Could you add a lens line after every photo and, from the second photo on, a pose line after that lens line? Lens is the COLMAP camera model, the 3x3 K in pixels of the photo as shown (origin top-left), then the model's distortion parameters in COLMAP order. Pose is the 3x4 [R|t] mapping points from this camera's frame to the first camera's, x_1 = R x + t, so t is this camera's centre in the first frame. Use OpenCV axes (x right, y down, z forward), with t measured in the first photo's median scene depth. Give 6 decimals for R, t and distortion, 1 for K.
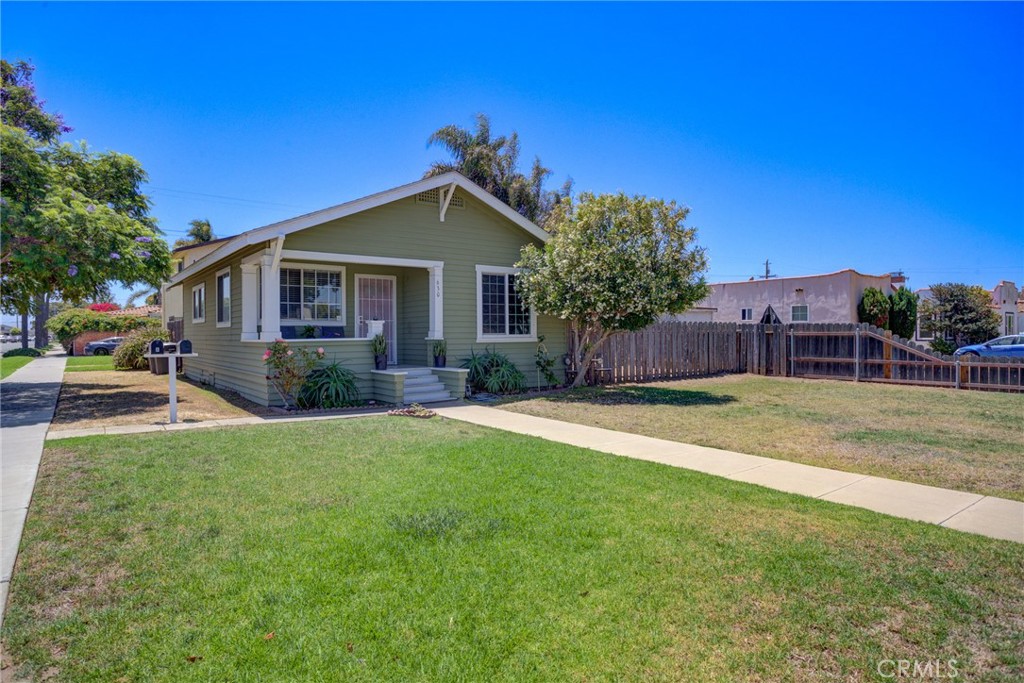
lens RADIAL K [[579.6, 0, 510.1], [0, 579.6, 343.2], [0, 0, 1]] dist [-0.006152, 0.000343]
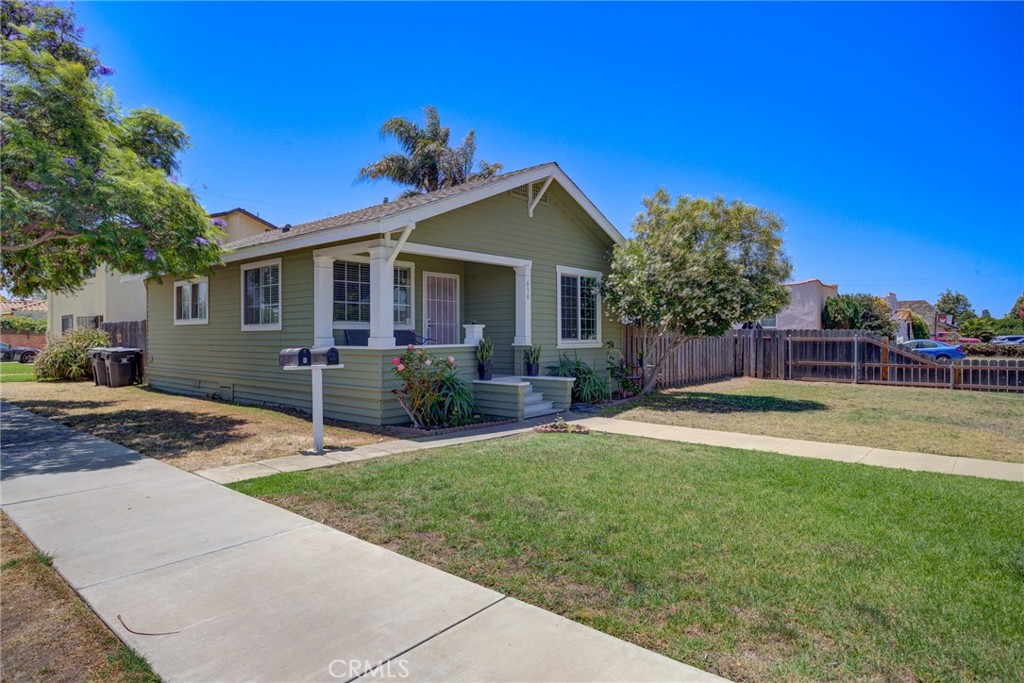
lens RADIAL K [[579.6, 0, 513.0], [0, 579.6, 336.7], [0, 0, 1]] dist [-0.006152, 0.000343]
pose [[0.976125, 0.003597, 0.217181, -0.316951], [-0.000318, 0.999886, -0.015128, -0.005953], [-0.217210, 0.014697, 0.976014, 0.101874]]
